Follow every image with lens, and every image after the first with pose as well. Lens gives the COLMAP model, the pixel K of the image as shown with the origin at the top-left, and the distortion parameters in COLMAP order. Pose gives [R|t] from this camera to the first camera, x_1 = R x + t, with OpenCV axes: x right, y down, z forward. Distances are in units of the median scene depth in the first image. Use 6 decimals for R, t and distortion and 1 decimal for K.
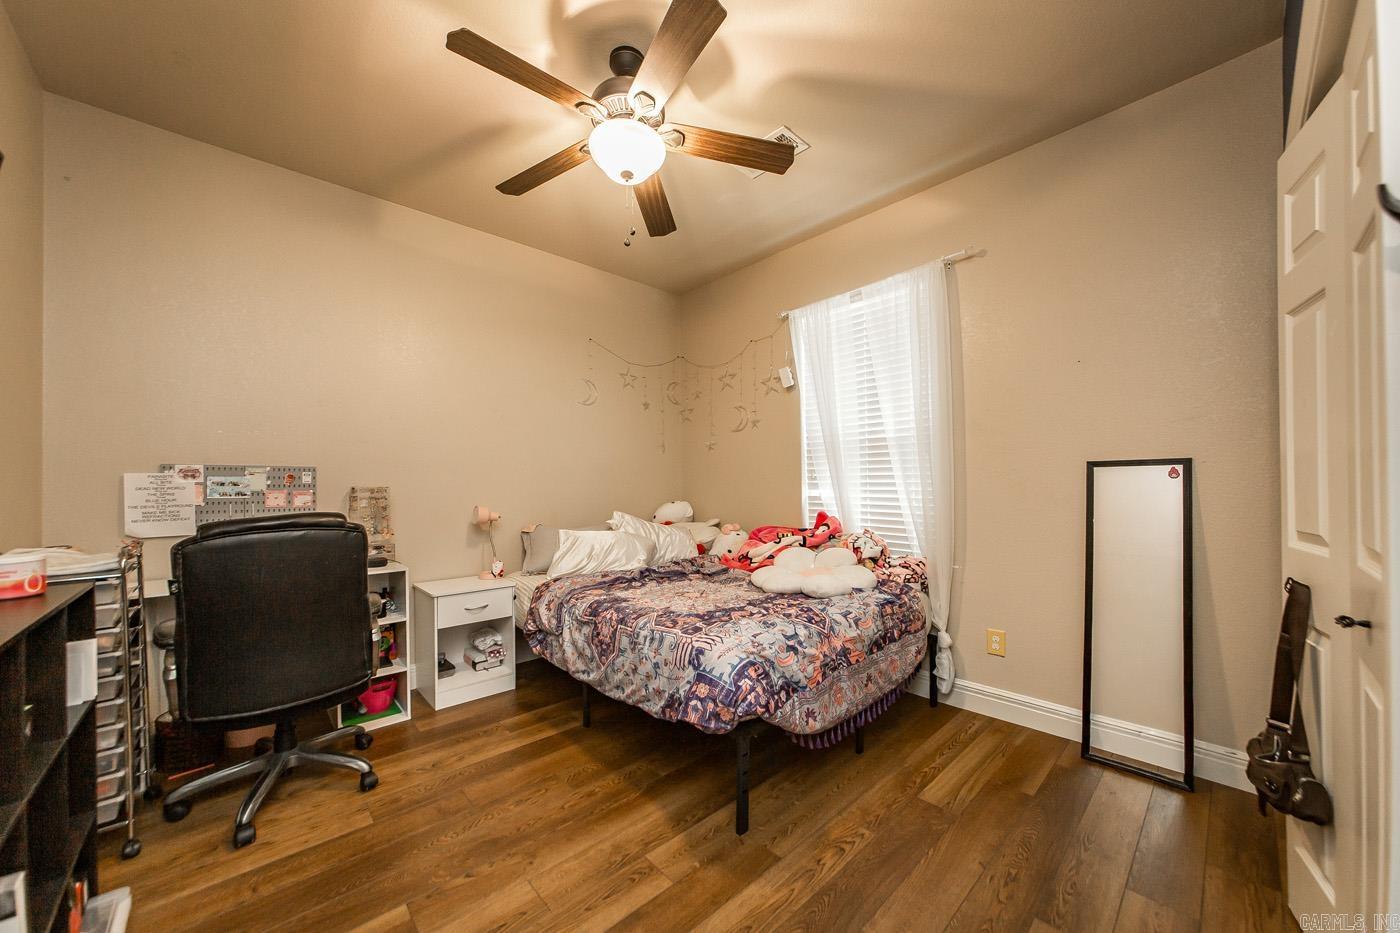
lens RADIAL K [[493.8, 0, 697.7], [0, 493.8, 469.0], [0, 0, 1]] dist [0.000553, 0.000264]
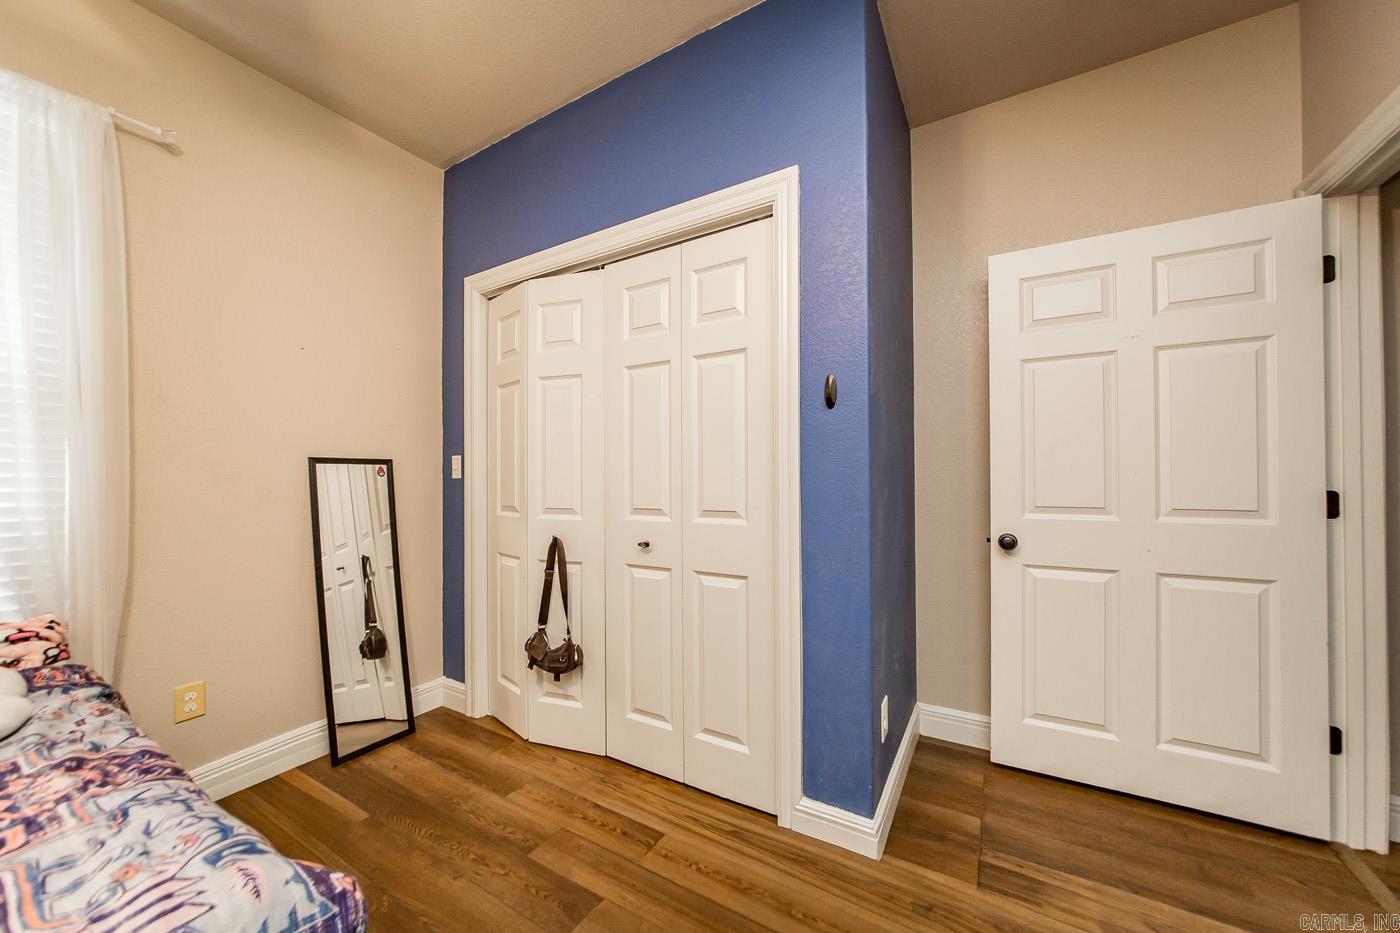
lens RADIAL K [[493.8, 0, 697.7], [0, 493.8, 469.0], [0, 0, 1]] dist [0.000553, 0.000264]
pose [[-0.247974, 0.030631, 0.968282, -0.340981], [-0.026055, 0.998928, -0.038273, 0.026917], [-0.968416, -0.034720, -0.246910, 0.570739]]
